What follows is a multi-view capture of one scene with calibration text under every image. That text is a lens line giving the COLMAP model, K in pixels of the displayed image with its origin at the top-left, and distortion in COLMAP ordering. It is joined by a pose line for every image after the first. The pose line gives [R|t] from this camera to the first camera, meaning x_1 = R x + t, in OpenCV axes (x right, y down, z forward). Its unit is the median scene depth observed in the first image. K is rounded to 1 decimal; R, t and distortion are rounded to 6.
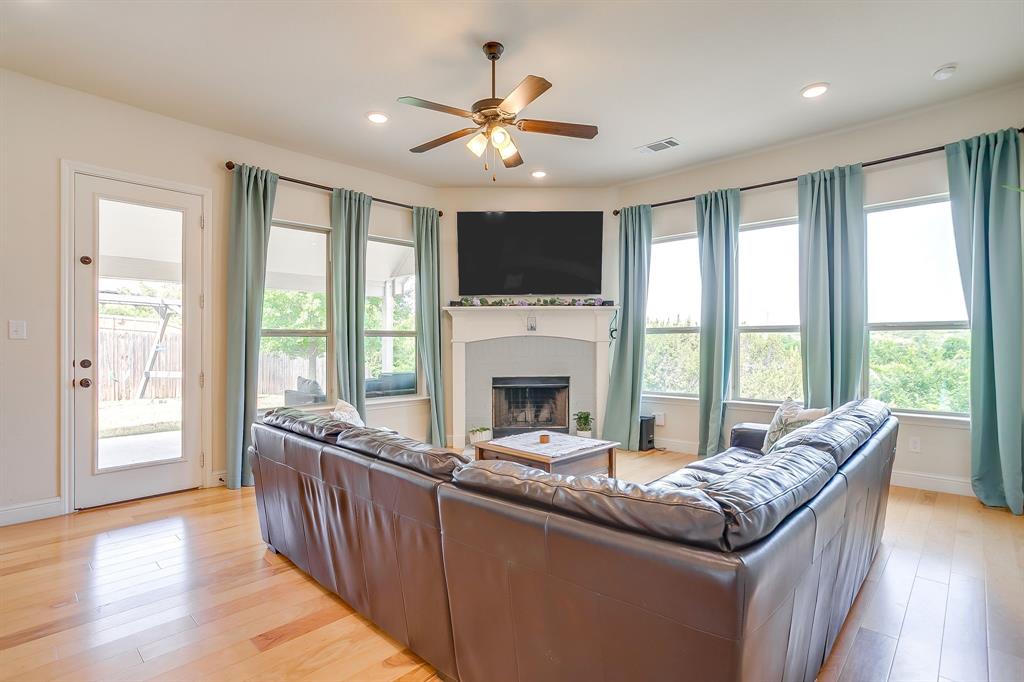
lens RADIAL K [[503.7, 0, 519.6], [0, 503.7, 337.4], [0, 0, 1]] dist [-0.029187, 0.010414]
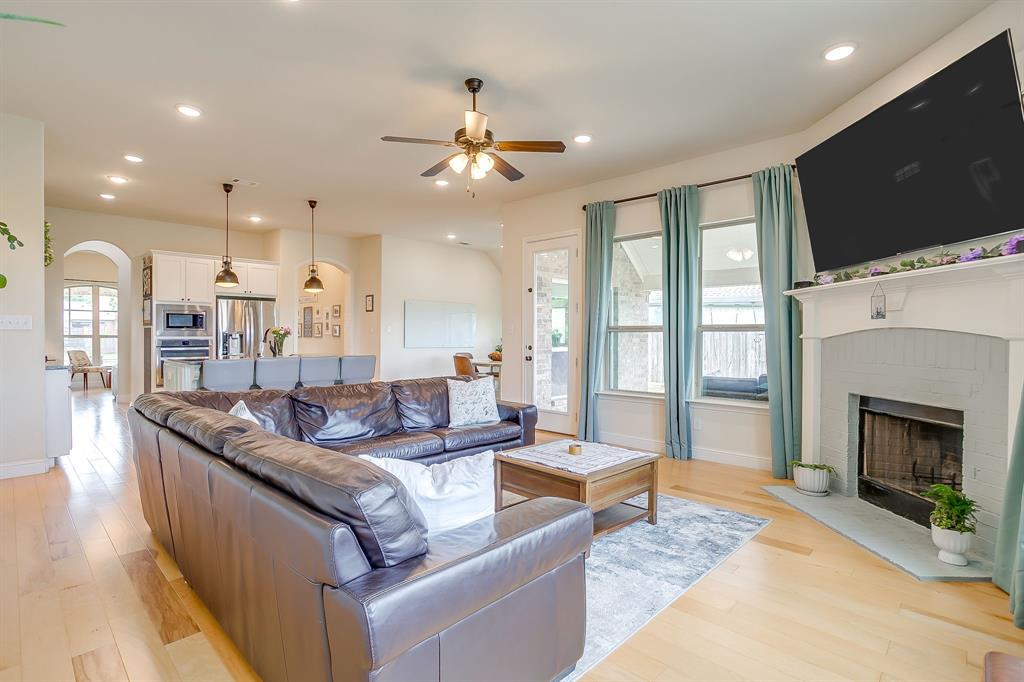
lens RADIAL K [[503.7, 0, 513.4], [0, 503.7, 337.3], [0, 0, 1]] dist [-0.029187, 0.010414]
pose [[-0.010460, 0.003445, -0.999939, 0.633444], [-0.001165, 0.999993, 0.003457, 0.006061], [0.999945, 0.001201, -0.010455, 0.637418]]
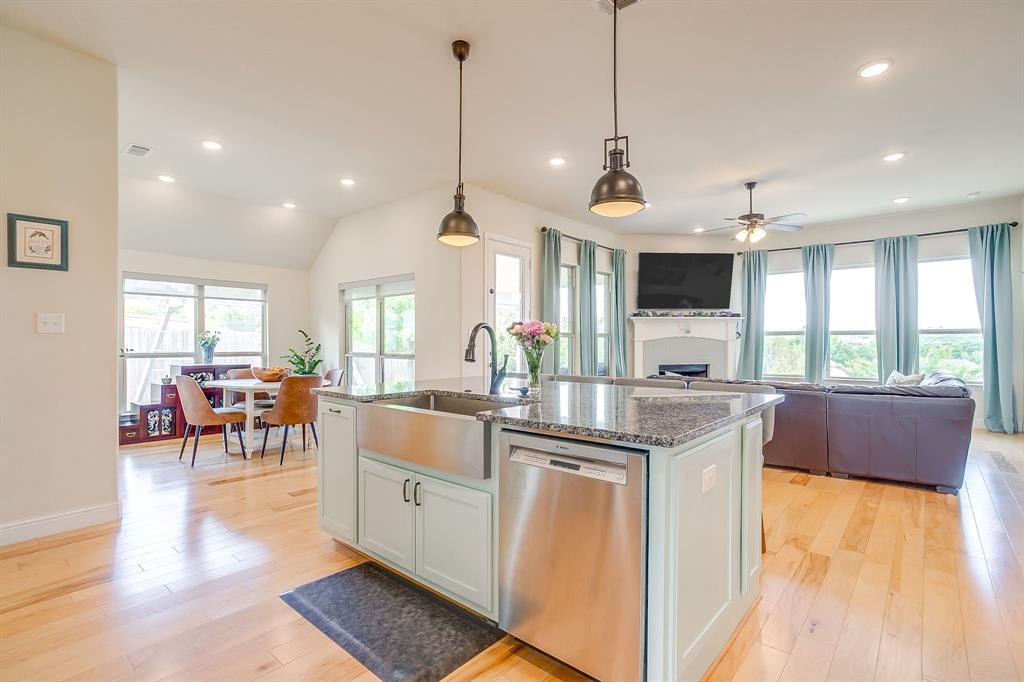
lens RADIAL K [[503.7, 0, 513.6], [0, 503.7, 336.9], [0, 0, 1]] dist [-0.029187, 0.010414]
pose [[0.998607, 0.002376, 0.052714, -0.606087], [-0.002223, 0.999993, -0.002957, 0.003011], [-0.052721, 0.002836, 0.998605, -0.479109]]
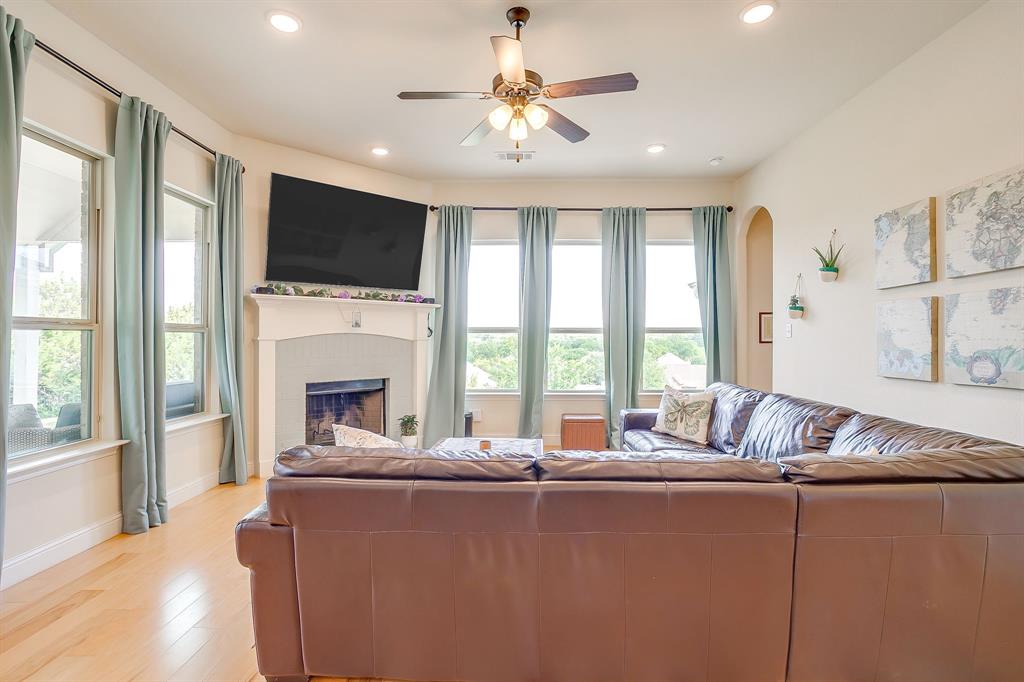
lens RADIAL K [[503.7, 0, 502.5], [0, 503.7, 334.4], [0, 0, 1]] dist [-0.029187, 0.010414]
pose [[0.750880, 0.012790, 0.660315, -0.385796], [-0.010980, 0.999916, -0.006883, 0.002023], [-0.660348, -0.002082, 0.750957, 0.195720]]
